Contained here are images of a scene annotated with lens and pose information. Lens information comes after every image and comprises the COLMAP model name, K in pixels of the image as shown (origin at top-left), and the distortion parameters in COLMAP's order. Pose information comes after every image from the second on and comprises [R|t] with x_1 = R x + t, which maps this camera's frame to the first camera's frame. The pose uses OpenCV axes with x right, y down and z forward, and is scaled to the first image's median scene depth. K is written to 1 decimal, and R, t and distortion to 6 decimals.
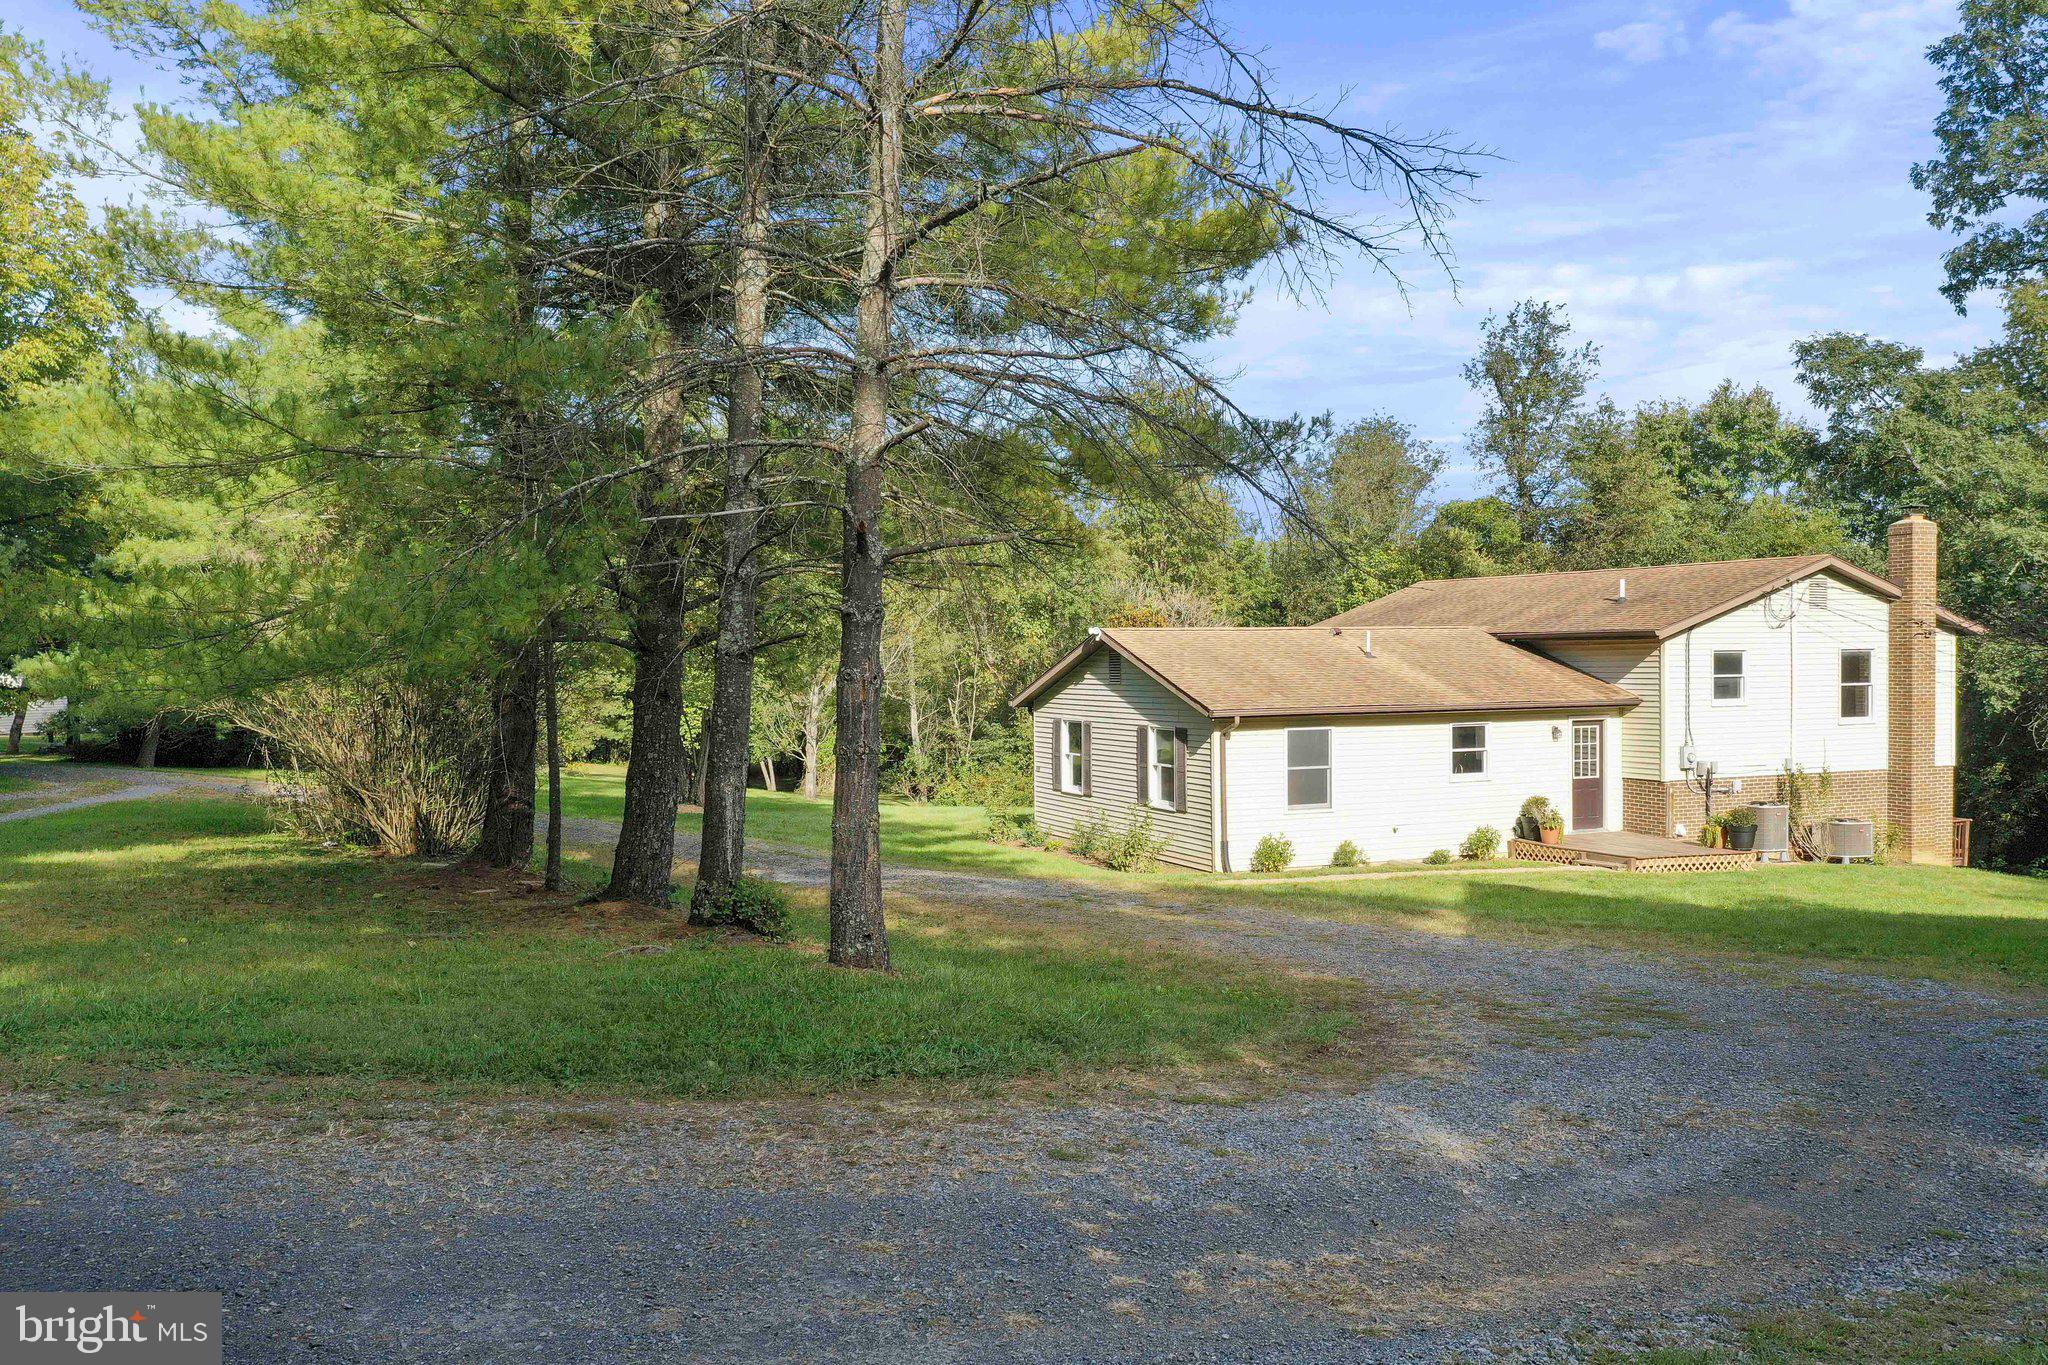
lens RADIAL K [[1644.6, 0, 1024.0], [0, 1644.6, 682.5], [0, 0, 1]] dist [0.006494, 0.004893]
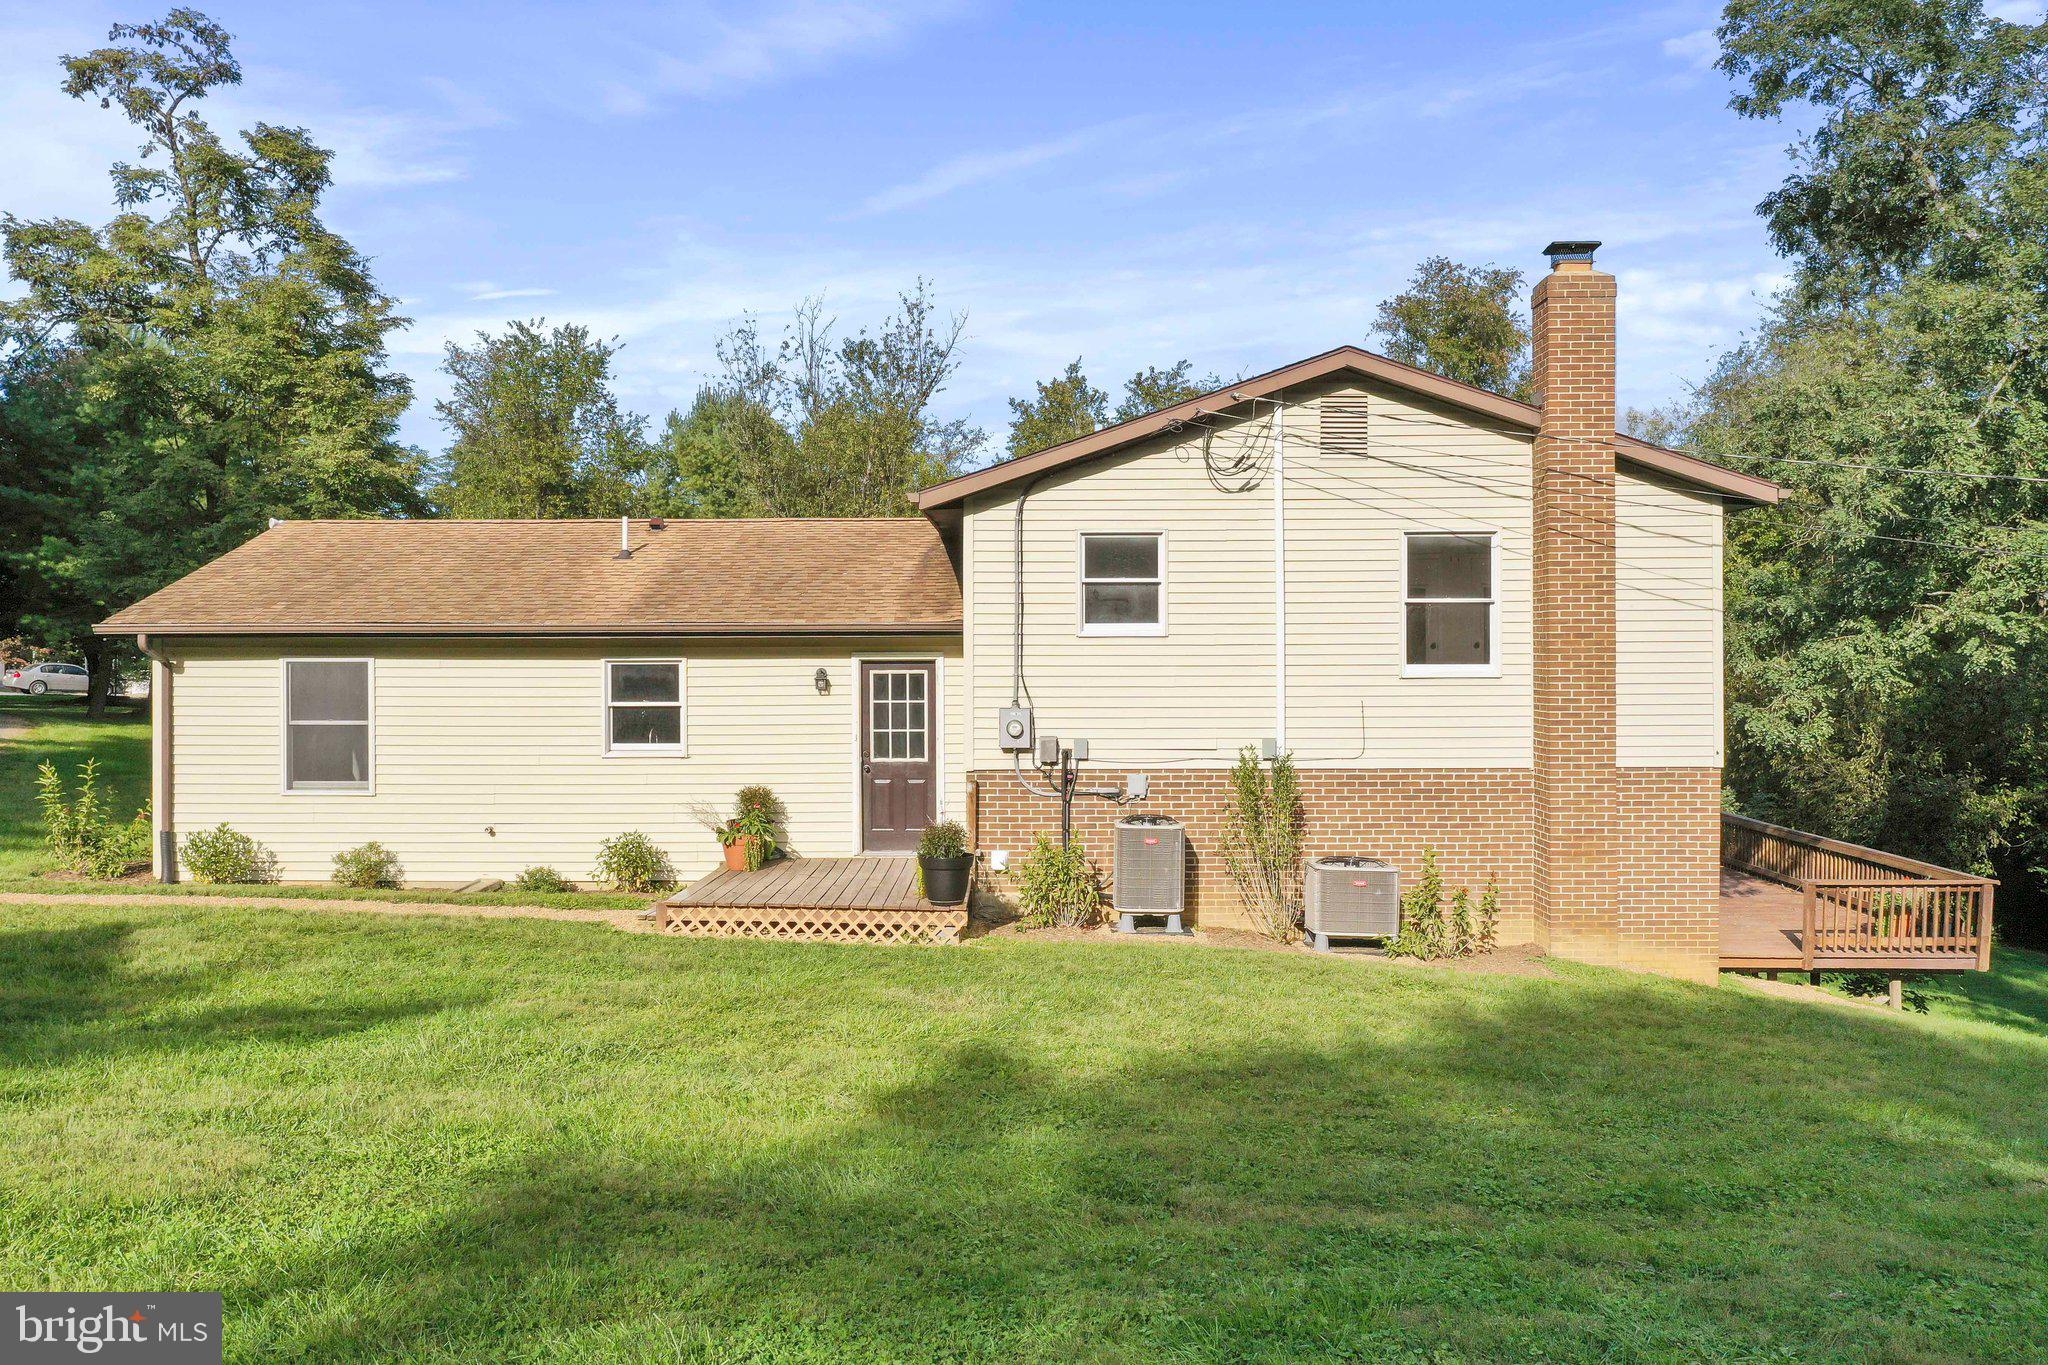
lens RADIAL K [[1627.8, 0, 1024.0], [0, 1627.8, 682.5], [0, 0, 1]] dist [0.007424, -0.003344]
pose [[0.916887, 0.014699, -0.398876, 0.609324], [-0.015766, 0.999876, 0.000606, 0.029521], [0.398835, 0.005732, 0.917005, 0.498413]]
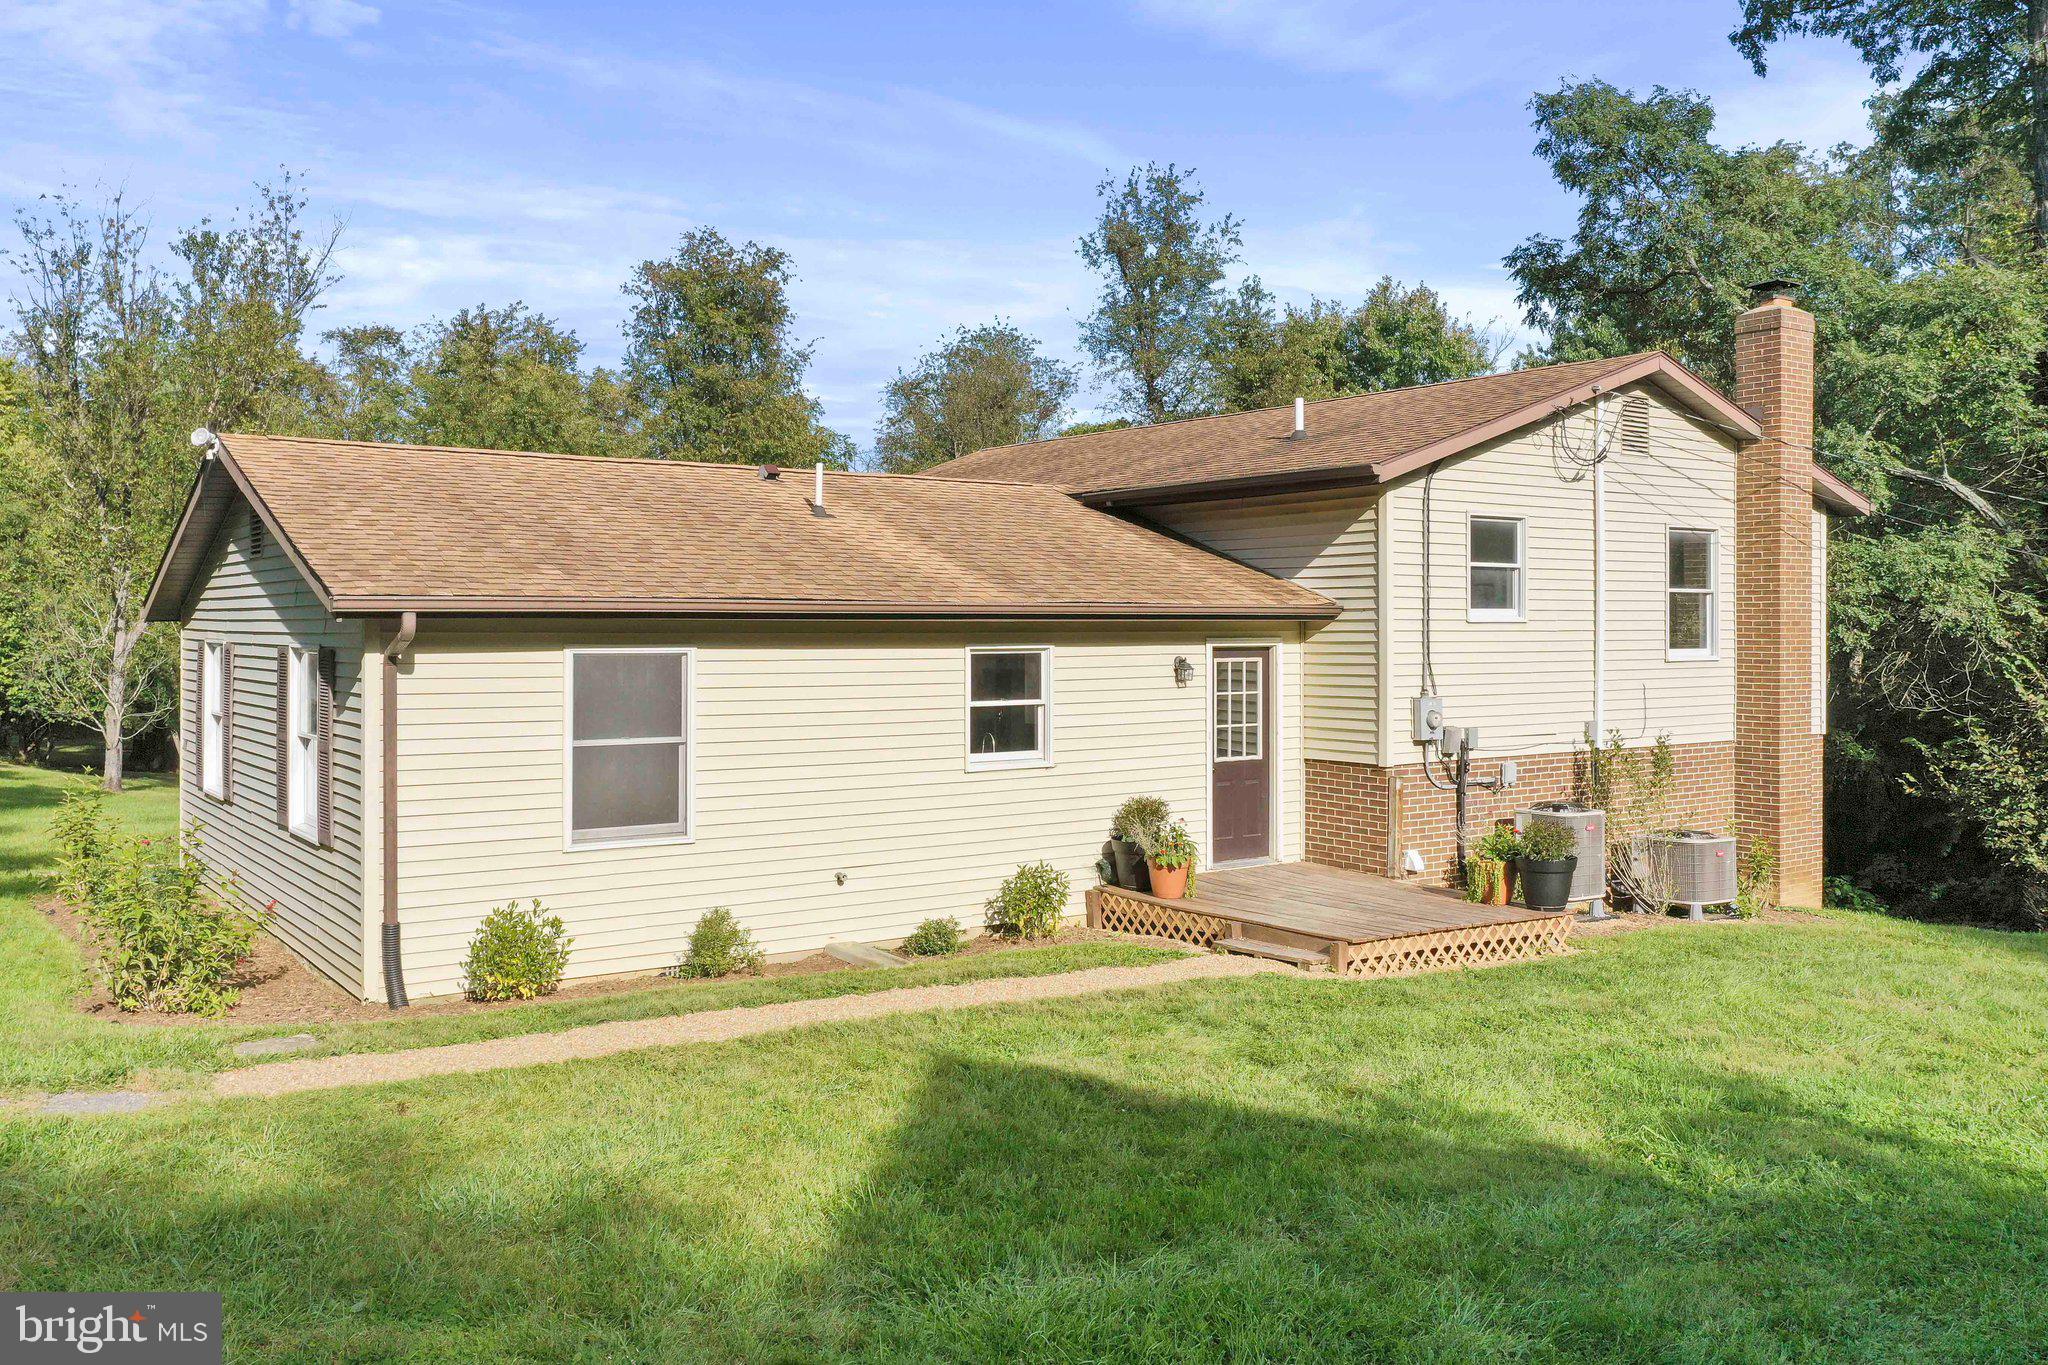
lens RADIAL K [[1641.7, 0, 1026.7], [0, 1641.7, 630.3], [0, 0, 1]] dist [0.005509, 0.008853]
pose [[0.977521, 0.010311, 0.210585, 0.169631], [-0.006376, 0.999792, -0.019360, 0.028040], [-0.210741, 0.017582, 0.977384, 0.515141]]
